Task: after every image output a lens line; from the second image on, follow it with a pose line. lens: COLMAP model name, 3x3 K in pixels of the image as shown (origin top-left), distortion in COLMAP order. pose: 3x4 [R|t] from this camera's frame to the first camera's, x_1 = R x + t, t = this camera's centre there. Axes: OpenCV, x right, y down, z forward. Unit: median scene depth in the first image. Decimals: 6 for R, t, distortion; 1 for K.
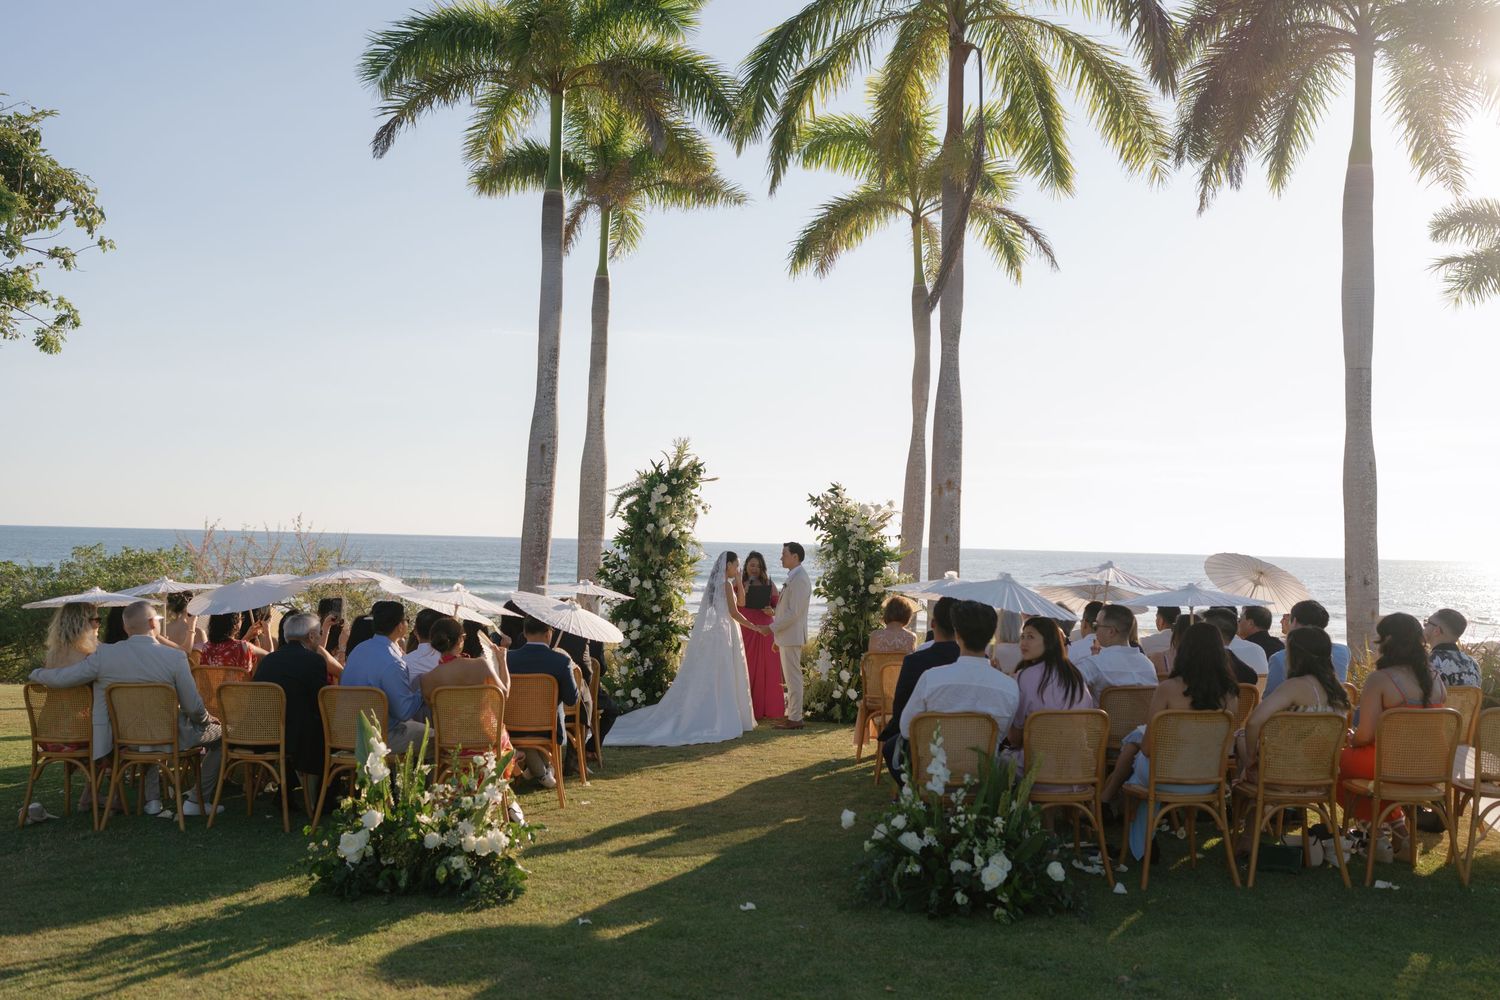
lens RADIAL K [[1456.7, 0, 750.0], [0, 1456.7, 500.0], [0, 0, 1]] dist [0.005321, -0.012236]
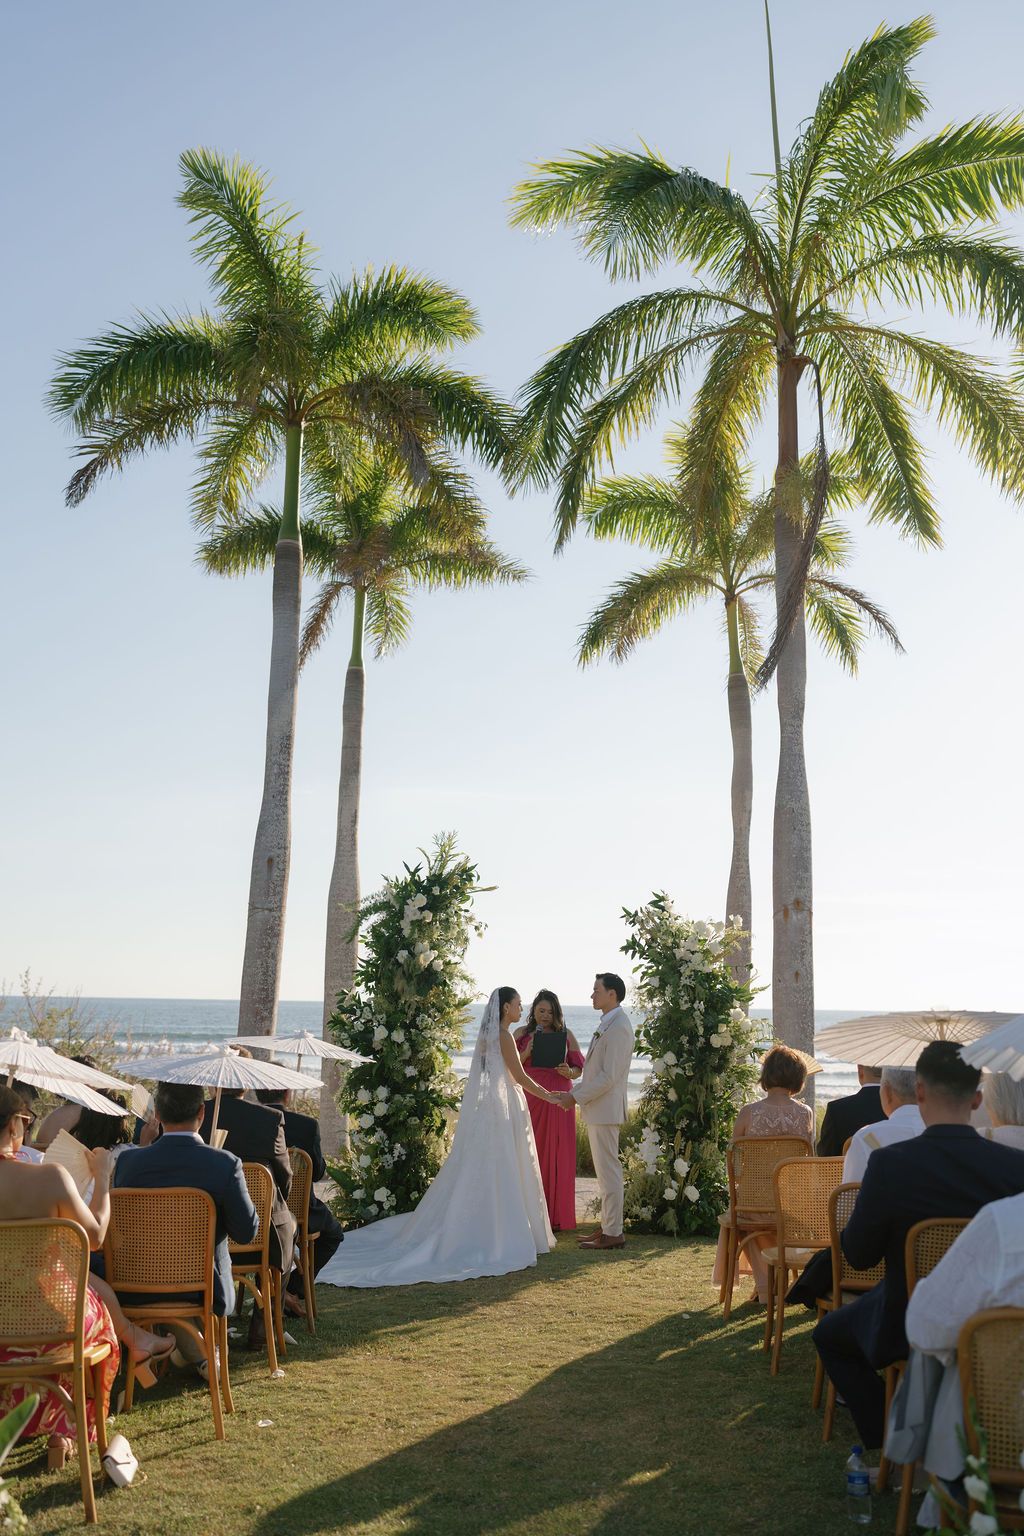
lens RADIAL K [[1491.7, 0, 512.0], [0, 1491.7, 768.0], [0, 0, 1]] dist [0.005321, -0.012236]
pose [[0.999905, -0.009809, -0.009656, -0.006212], [0.008496, 0.991781, -0.127663, 0.019444], [0.010829, 0.127569, 0.991771, 0.237936]]
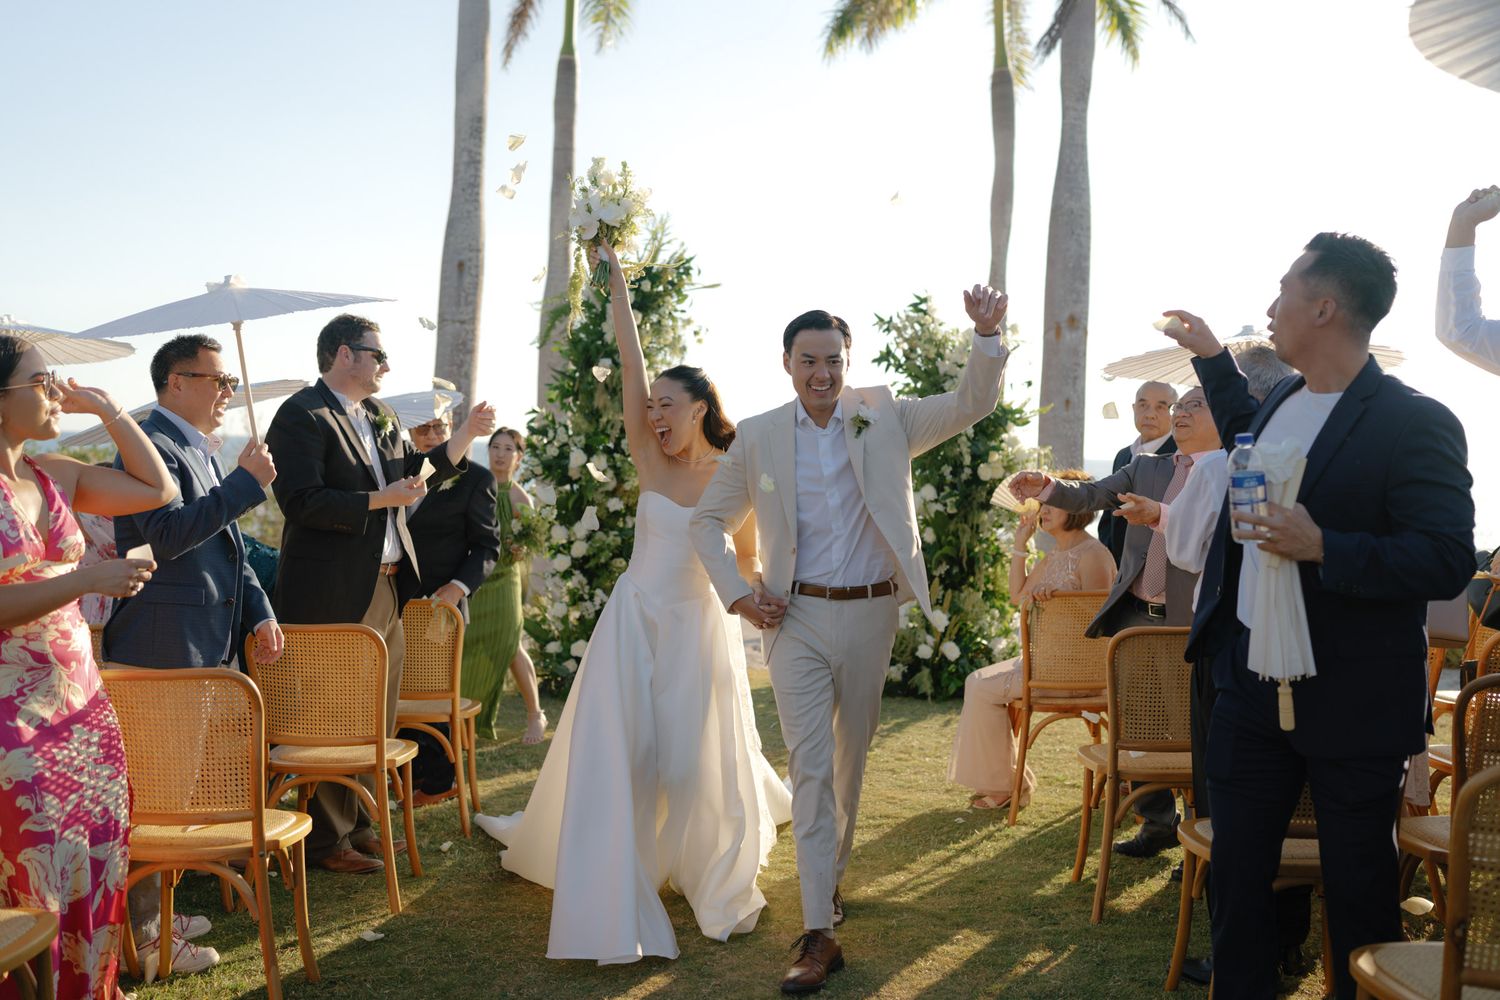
lens RADIAL K [[1456.7, 0, 750.0], [0, 1456.7, 500.0], [0, 0, 1]] dist [0.005321, -0.012236]
pose [[0.999966, 0.001942, -0.007961, -0.005108], [-0.001428, 0.997951, 0.063971, 0.031932], [0.008069, -0.063958, 0.997920, 0.377016]]
